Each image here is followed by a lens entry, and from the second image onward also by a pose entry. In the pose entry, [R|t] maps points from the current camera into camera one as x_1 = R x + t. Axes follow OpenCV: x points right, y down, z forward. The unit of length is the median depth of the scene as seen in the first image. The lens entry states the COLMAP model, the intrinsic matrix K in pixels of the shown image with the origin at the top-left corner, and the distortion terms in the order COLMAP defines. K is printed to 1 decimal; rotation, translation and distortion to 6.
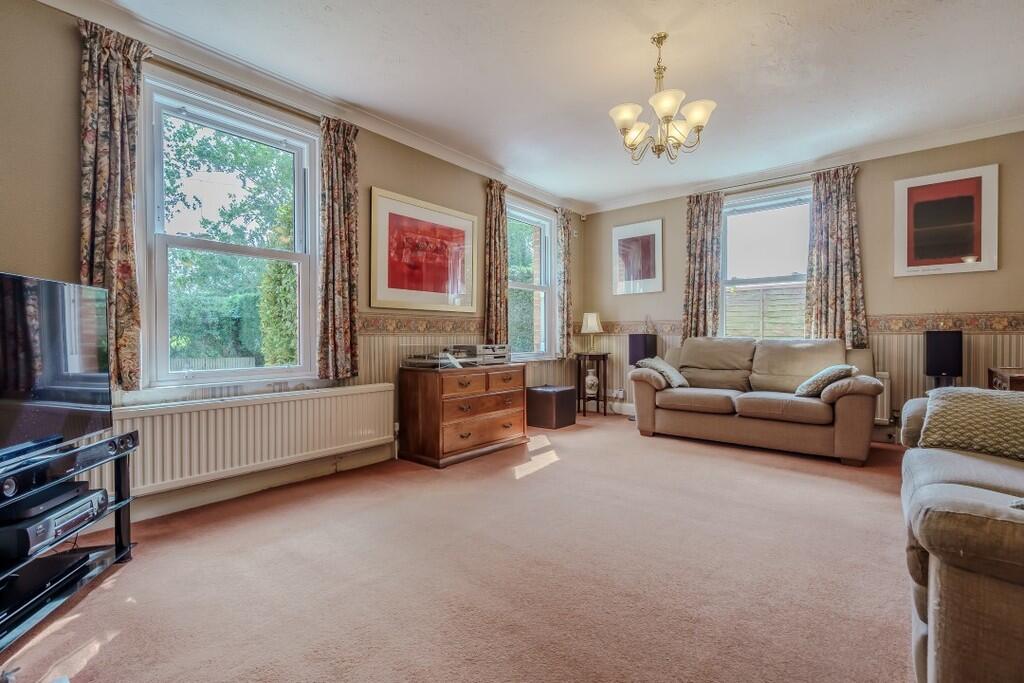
lens RADIAL K [[465.1, 0, 508.0], [0, 465.1, 339.4], [0, 0, 1]] dist [-0.000211, -0.001324]
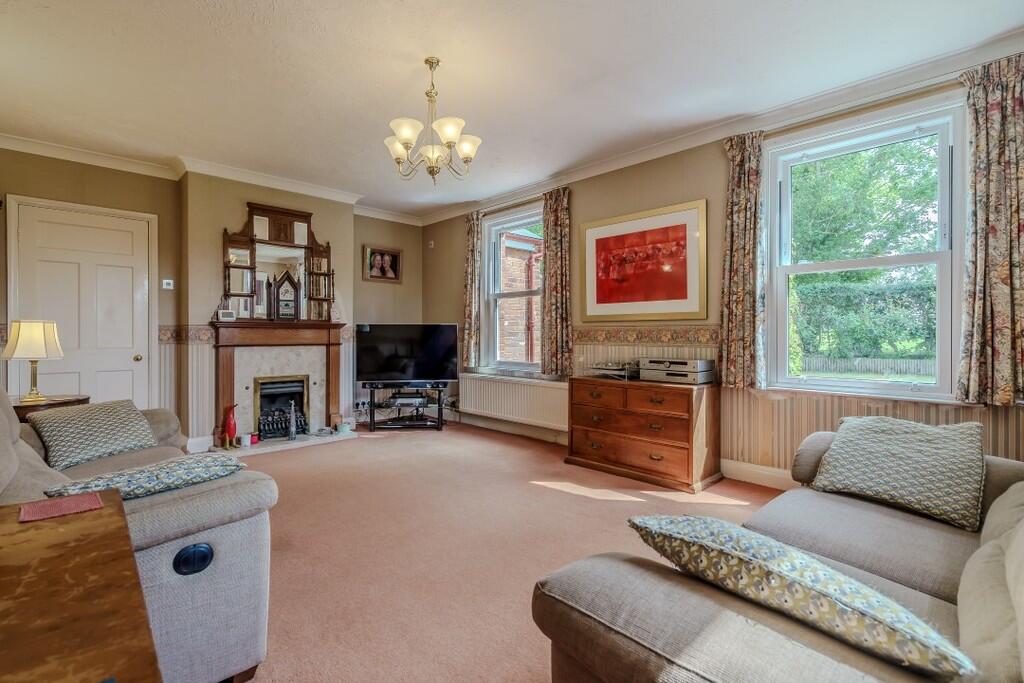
lens RADIAL K [[465.1, 0, 508.9], [0, 465.1, 338.2], [0, 0, 1]] dist [-0.000211, -0.001324]
pose [[-0.097121, 0.003203, -0.995267, 0.798714], [-0.018740, 0.999812, 0.005046, -0.022876], [0.995096, 0.019141, -0.097042, 0.775236]]
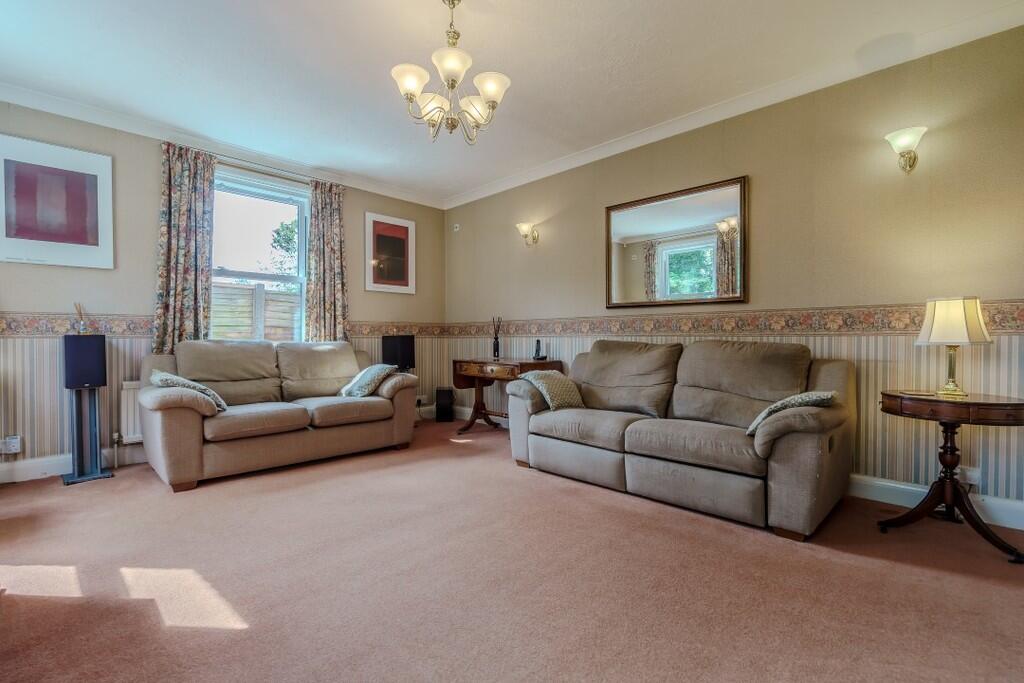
lens RADIAL K [[465.1, 0, 512.3], [0, 465.1, 338.6], [0, 0, 1]] dist [-0.000211, -0.001324]
pose [[0.085662, 0.003794, 0.996317, -0.329617], [0.006440, 0.999970, -0.004361, -0.000896], [-0.996303, 0.006790, 0.085635, 0.495396]]
